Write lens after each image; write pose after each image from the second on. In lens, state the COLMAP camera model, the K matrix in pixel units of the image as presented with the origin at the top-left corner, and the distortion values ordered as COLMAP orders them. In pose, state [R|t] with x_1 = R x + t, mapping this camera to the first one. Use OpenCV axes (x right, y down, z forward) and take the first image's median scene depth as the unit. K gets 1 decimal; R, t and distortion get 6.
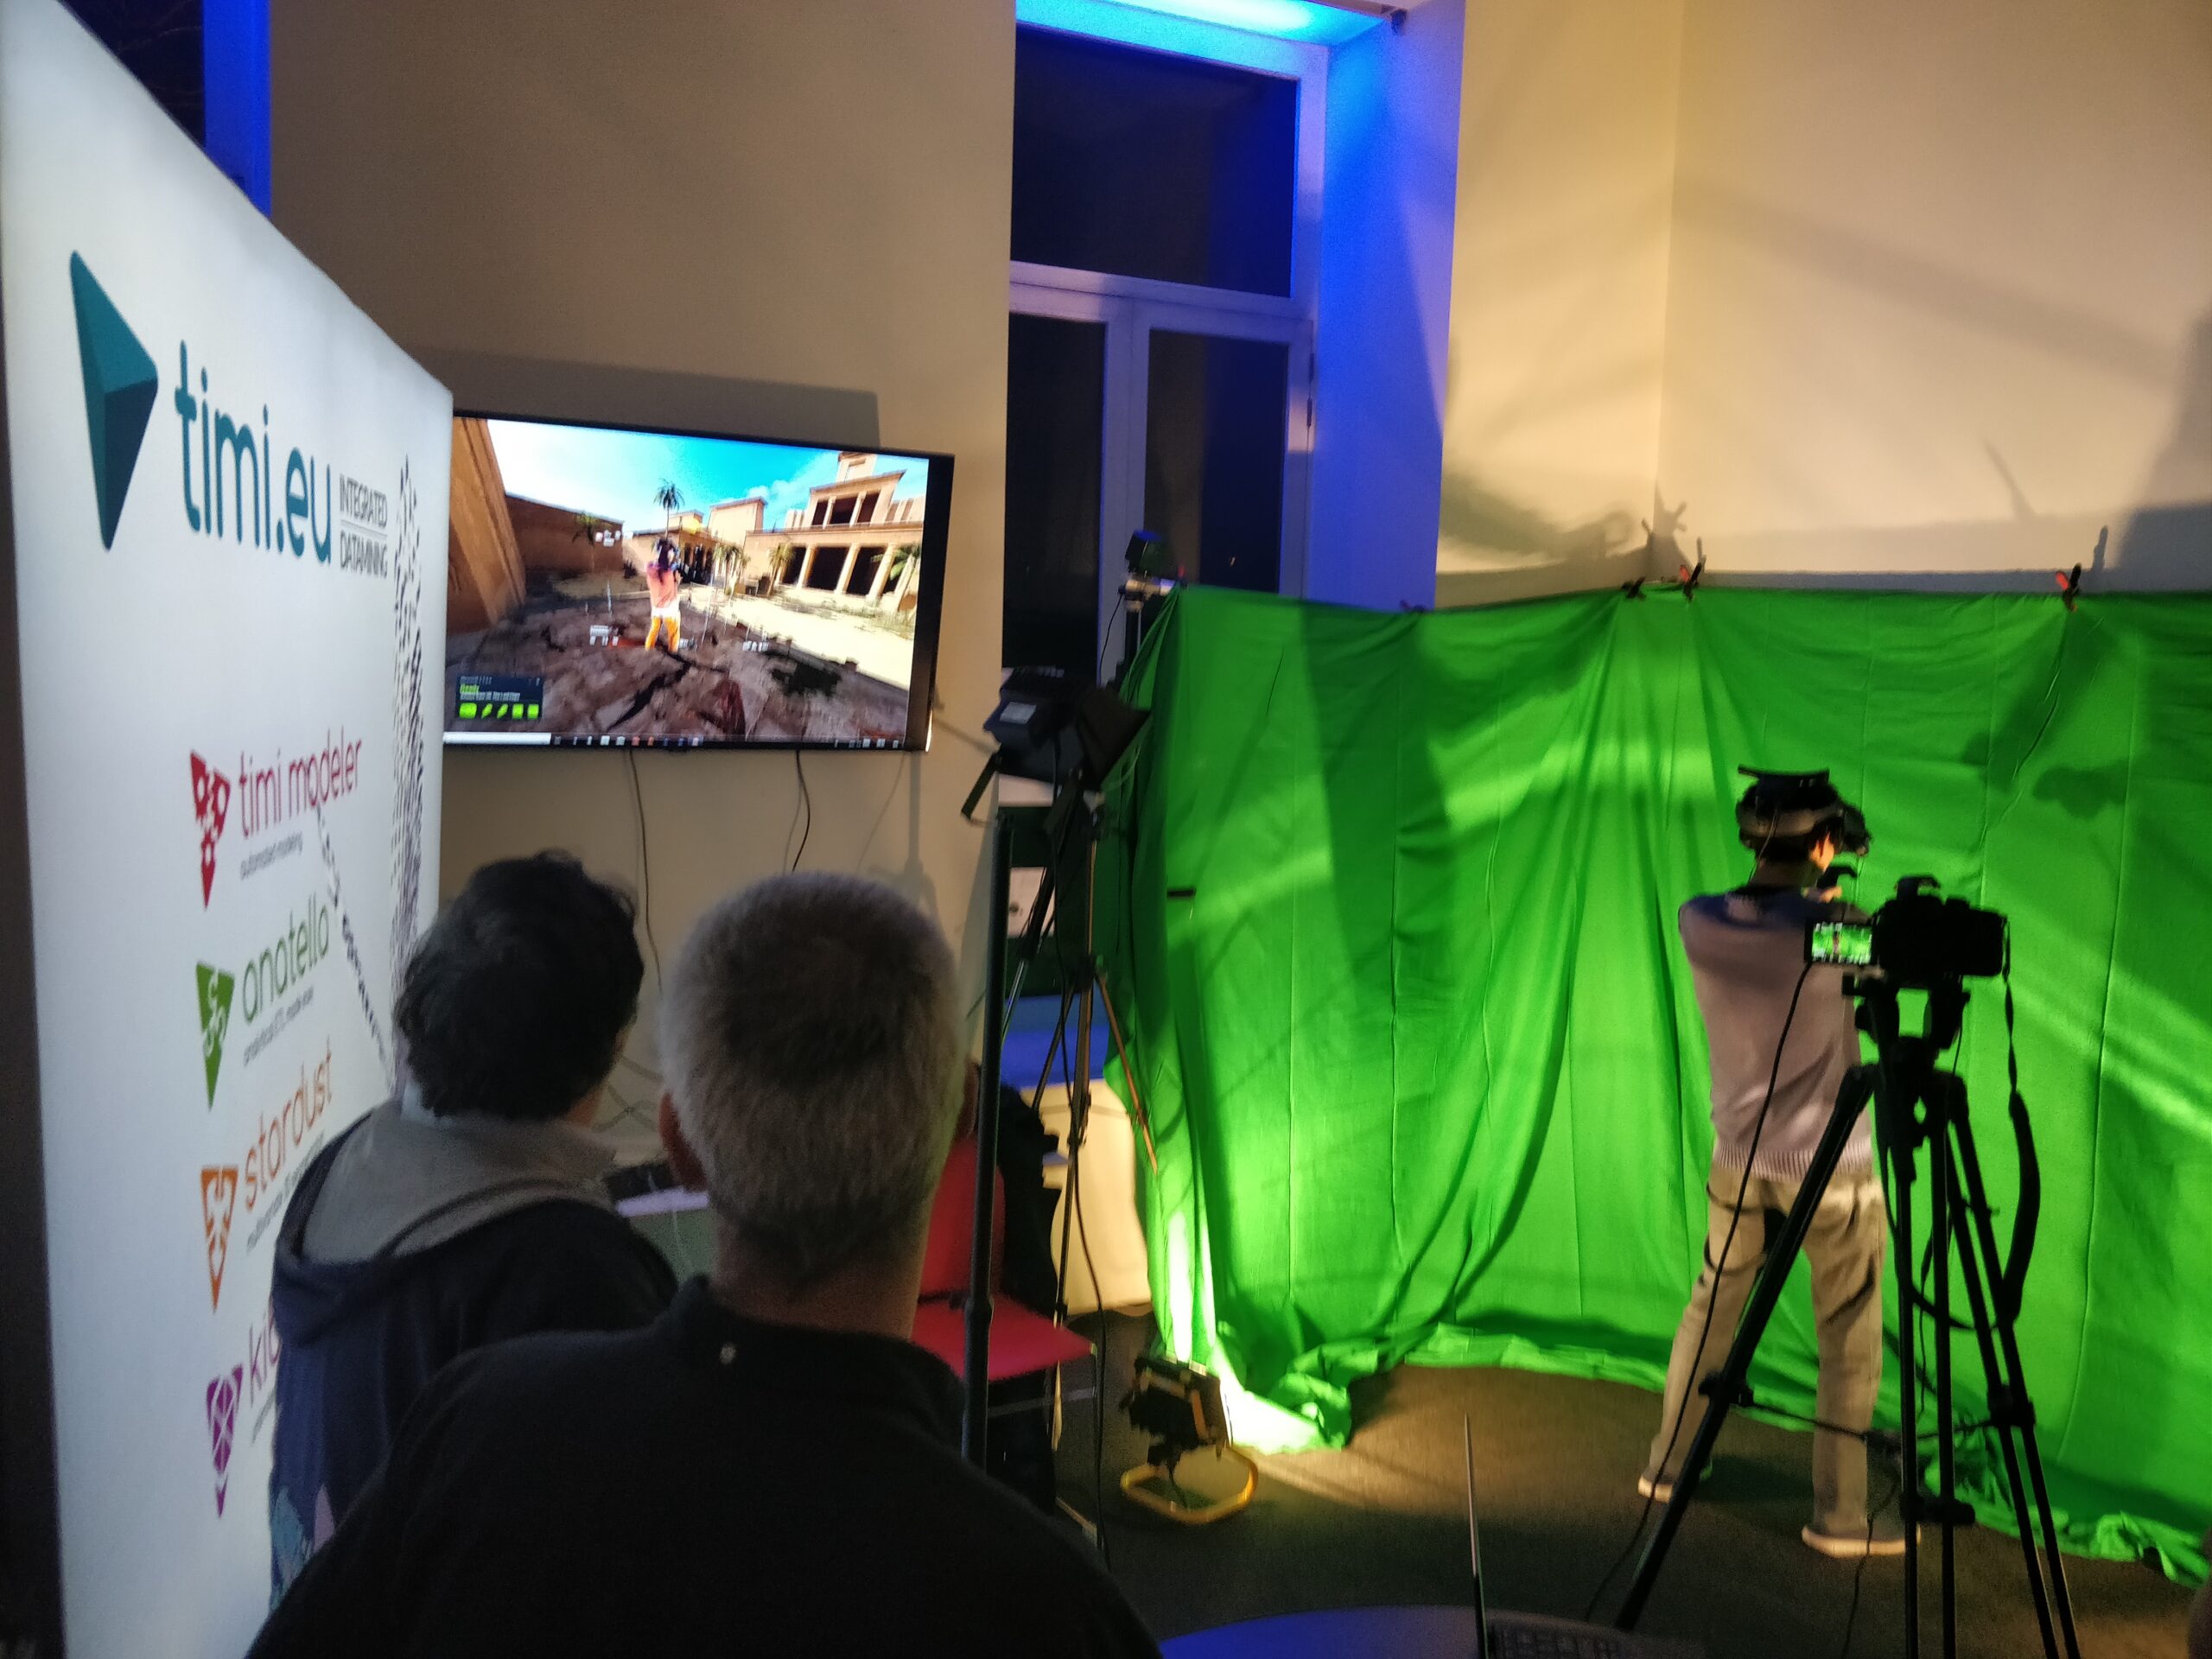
lens RADIAL K [[1808.9, 0, 1159.2], [0, 1808.9, 820.1], [0, 0, 1]] dist [0.096809, -0.132736]
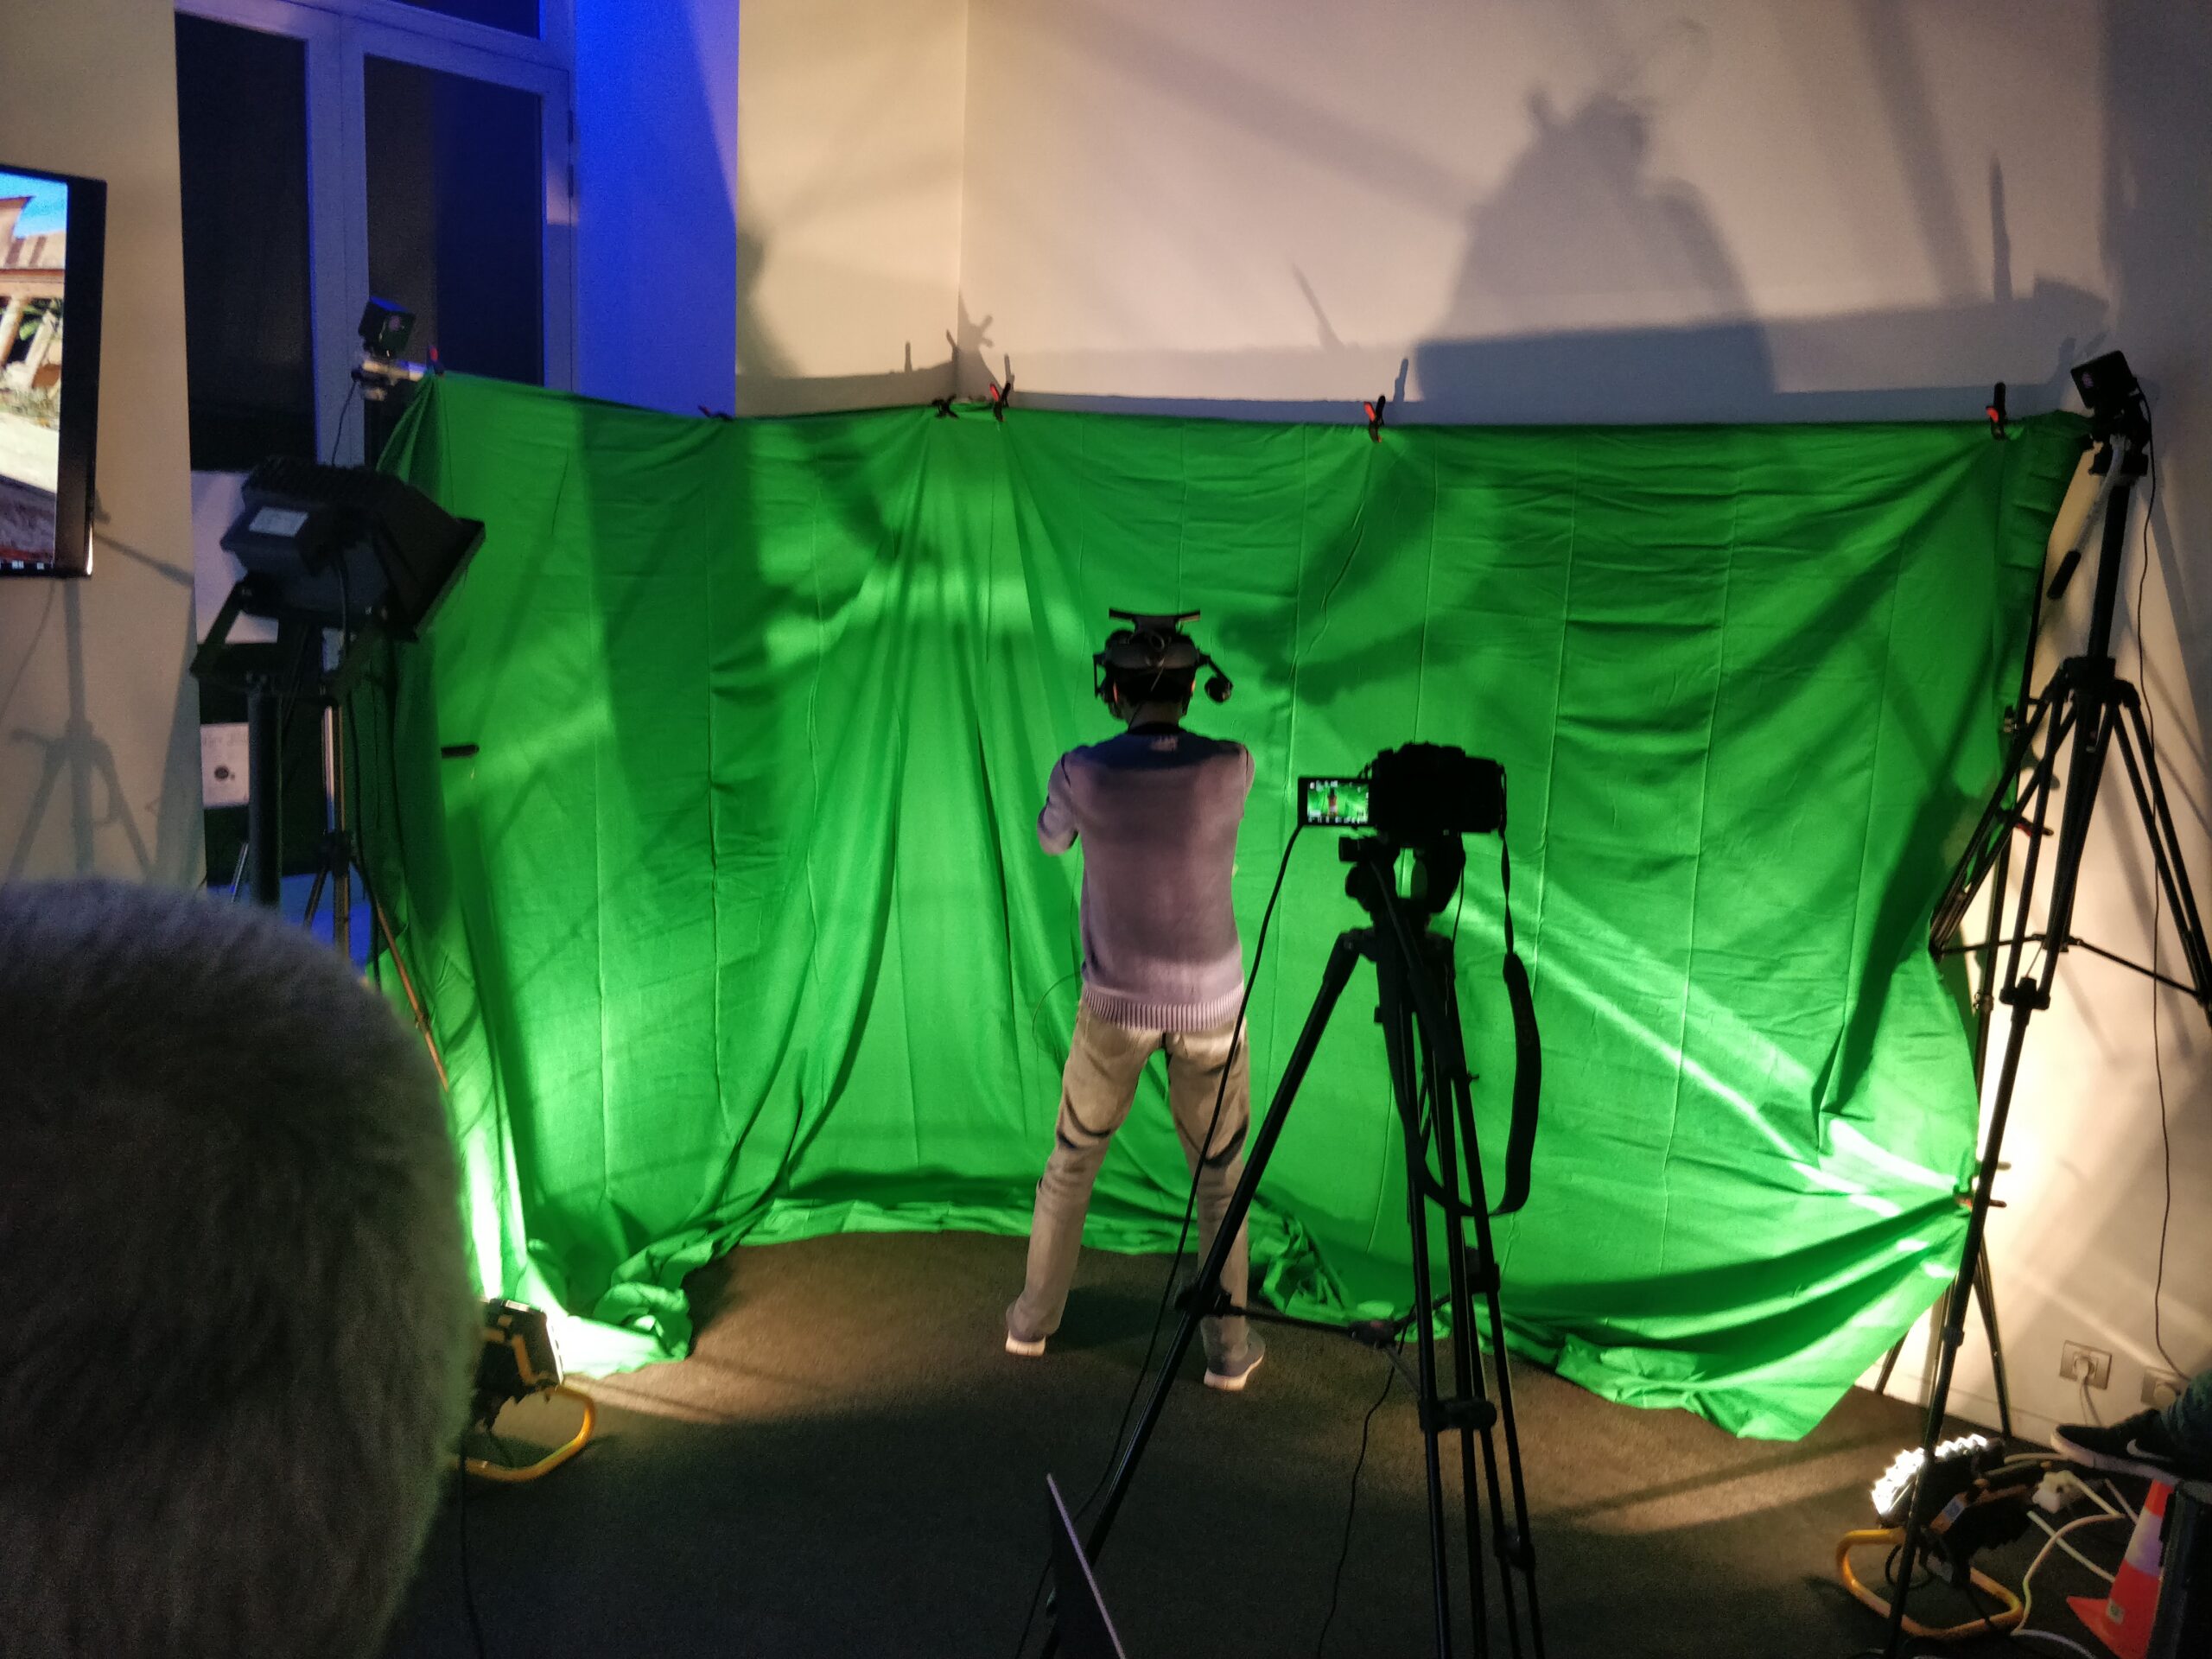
lens RADIAL K [[1785.7, 0, 1137.7], [0, 1785.7, 828.8], [0, 0, 1]] dist [0.090663, -0.127930]
pose [[0.920032, -0.054341, 0.388057, -0.025532], [0.014904, 0.994473, 0.103925, -0.005617], [-0.391560, -0.089831, 0.915757, 0.116817]]
